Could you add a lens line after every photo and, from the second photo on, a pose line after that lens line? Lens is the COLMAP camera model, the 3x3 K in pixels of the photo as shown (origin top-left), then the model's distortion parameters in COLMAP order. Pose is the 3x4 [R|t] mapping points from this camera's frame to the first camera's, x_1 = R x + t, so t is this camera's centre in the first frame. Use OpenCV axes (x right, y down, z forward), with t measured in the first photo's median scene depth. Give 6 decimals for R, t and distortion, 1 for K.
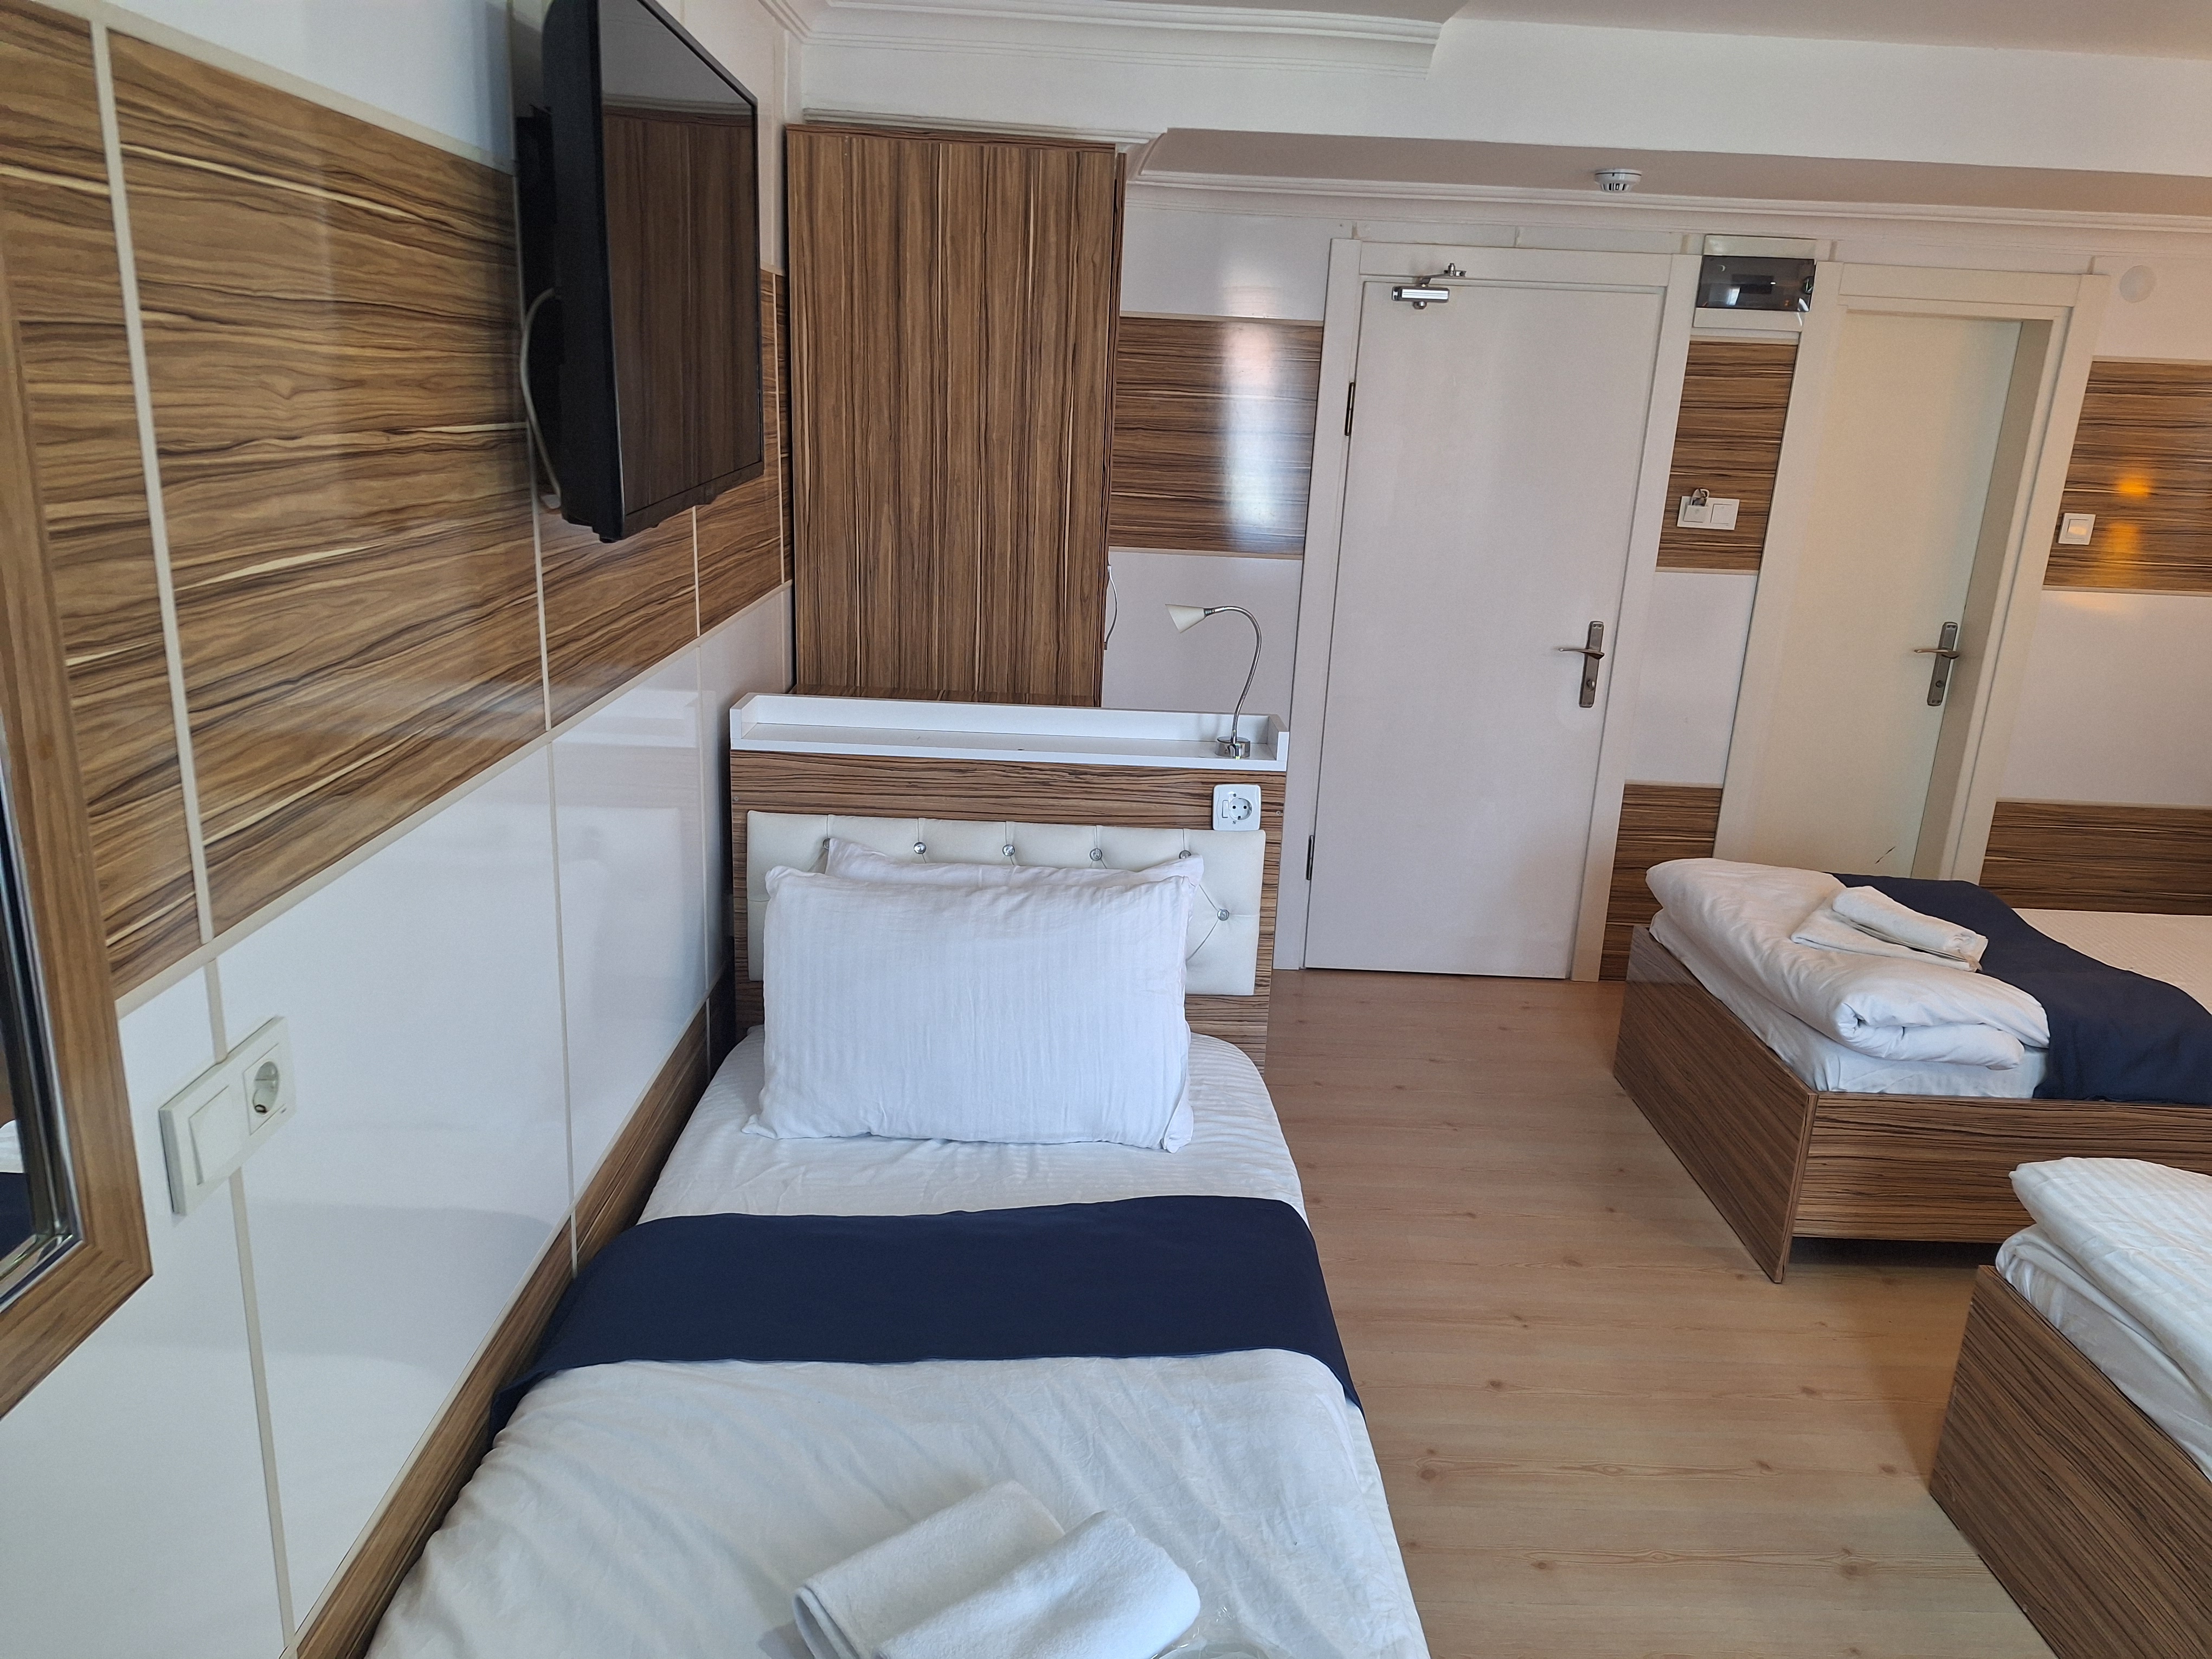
lens RADIAL K [[1518.3, 0, 1114.0], [0, 1518.3, 827.2], [0, 0, 1]] dist [0.098428, -0.129932]
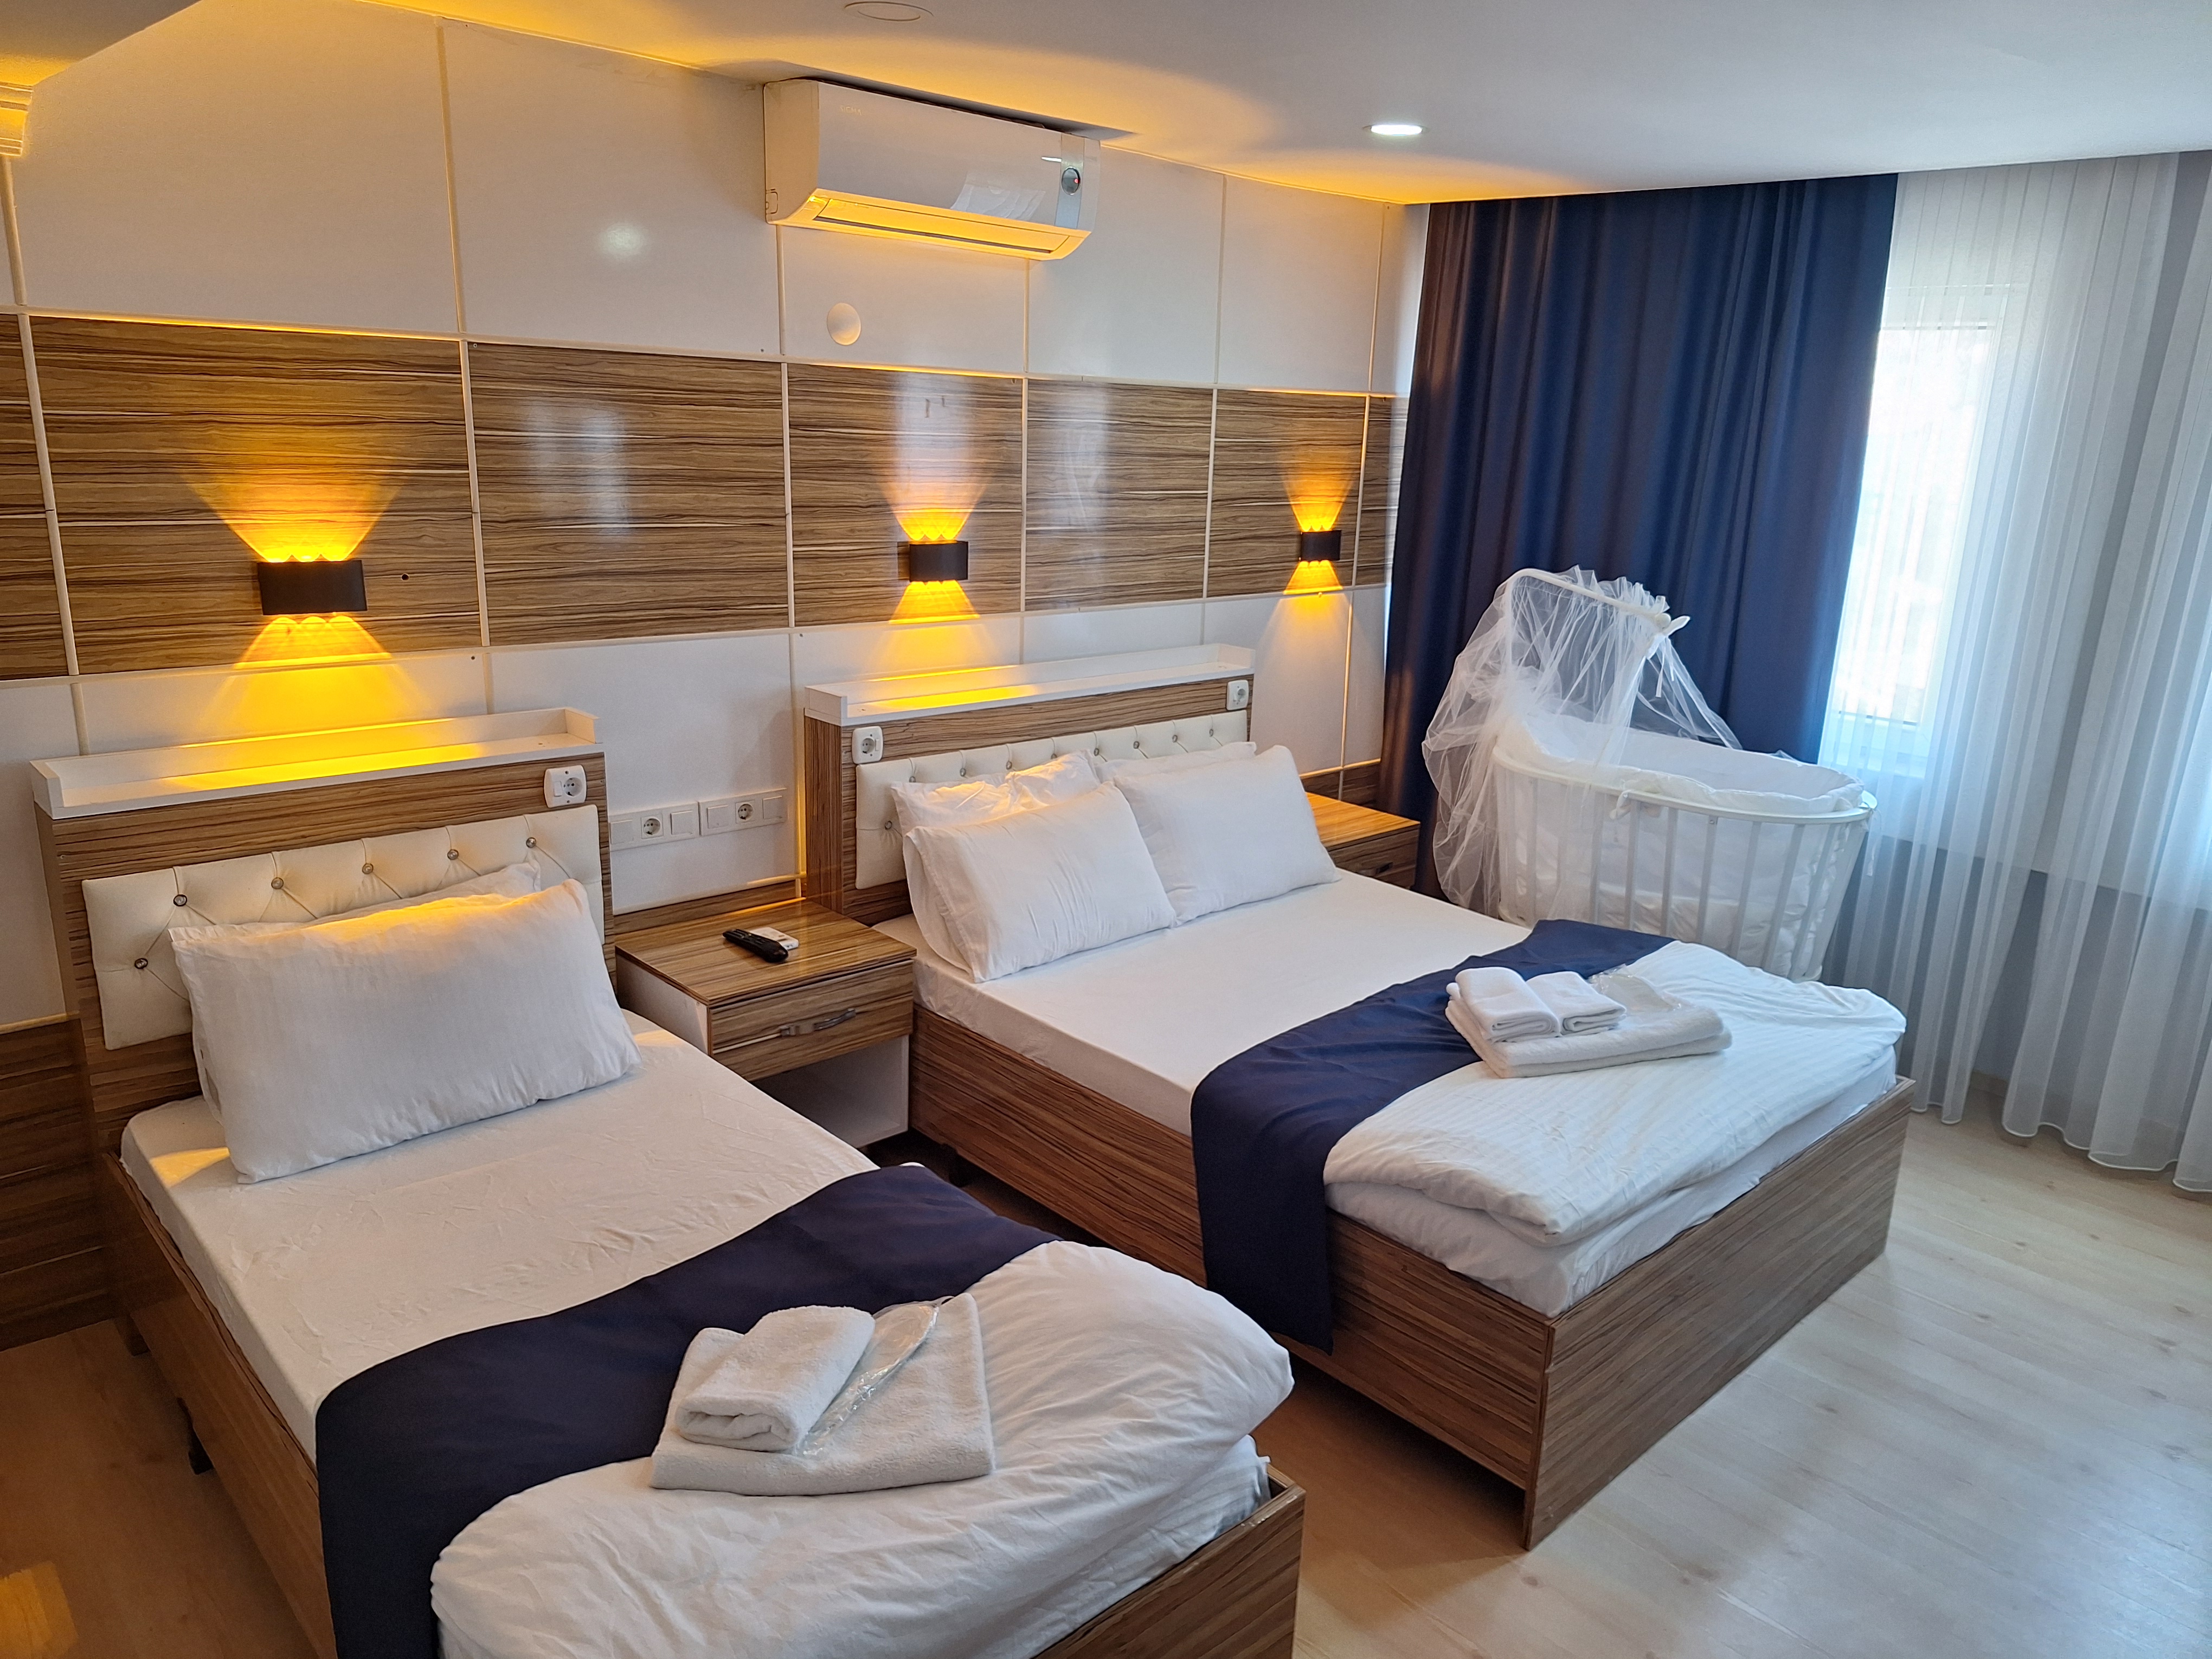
lens RADIAL K [[1523.4, 0, 1117.5], [0, 1523.4, 840.9], [0, 0, 1]] dist [0.096294, -0.142599]
pose [[-0.661211, -0.271722, 0.699262, 0.102381], [0.137859, 0.872218, 0.469287, -0.398190], [-0.737424, 0.406698, -0.539261, 1.273067]]
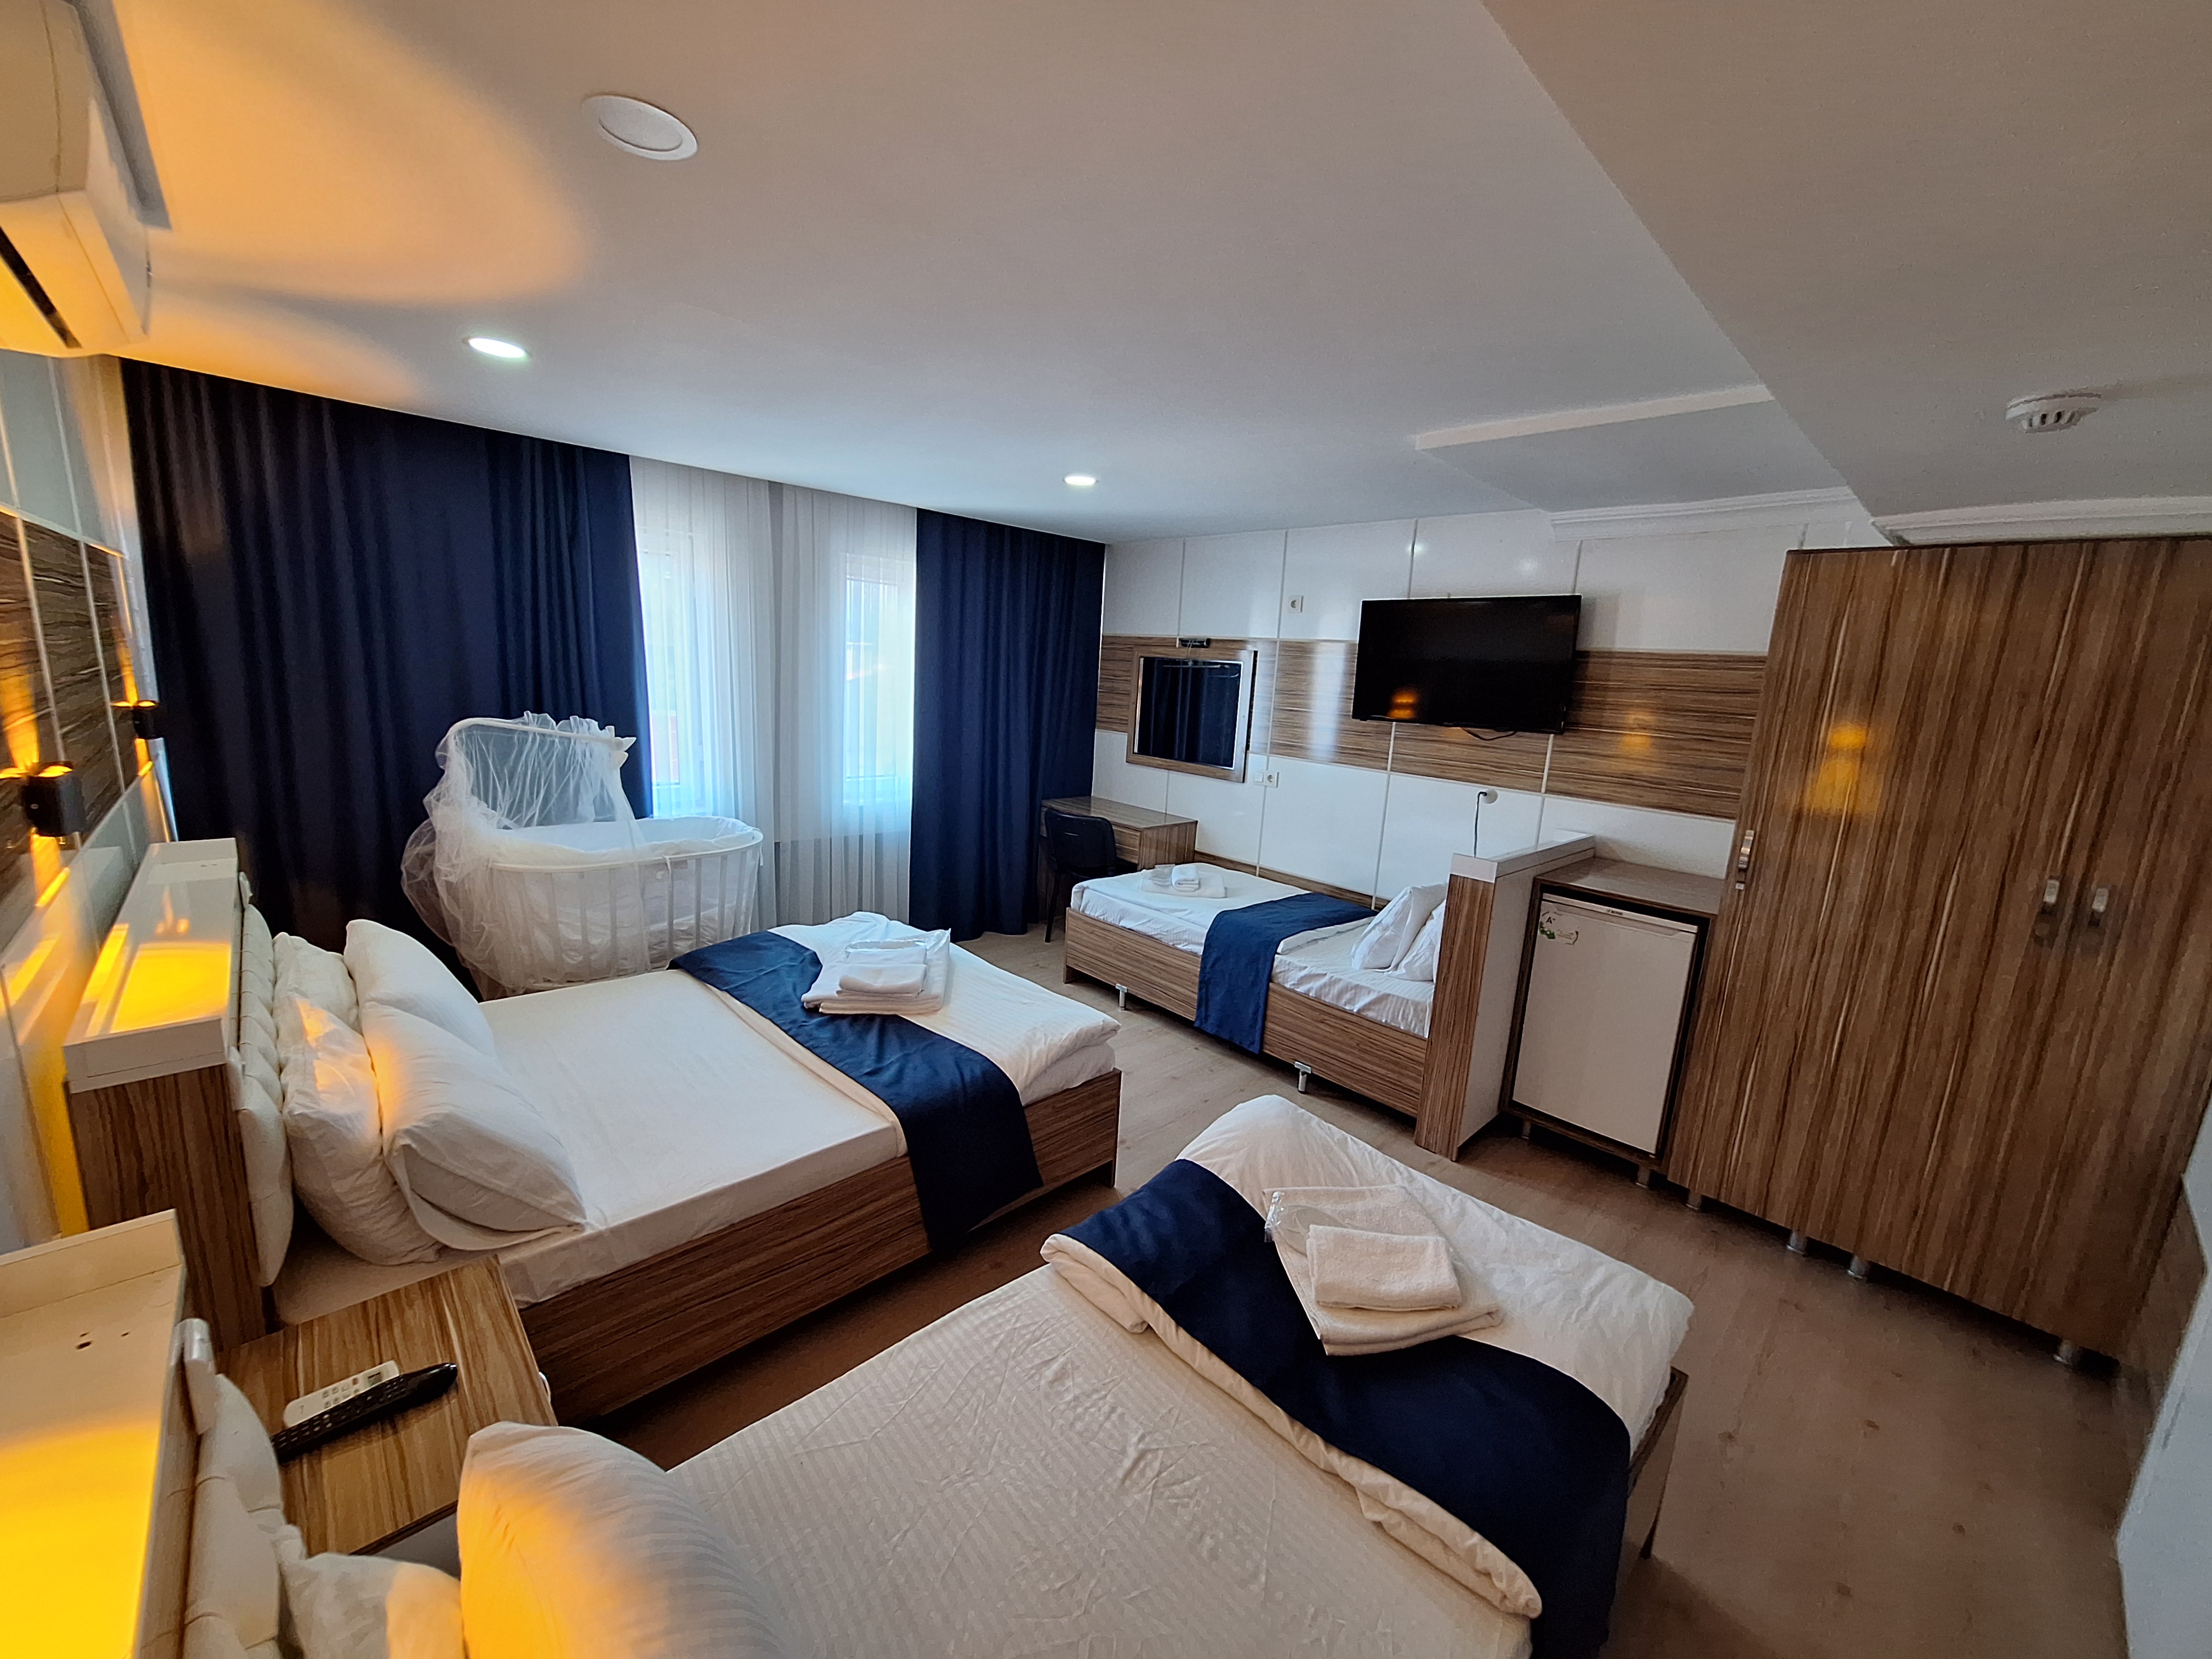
lens RADIAL K [[866.5, 0, 1094.4], [0, 866.5, 826.3], [0, 0, 1]] dist [-0.008797, 0.001872]
pose [[-0.742827, 0.041667, -0.668186, 1.052718], [-0.266996, 0.896819, 0.352745, -0.319708], [0.613940, 0.440431, -0.655056, 1.246510]]
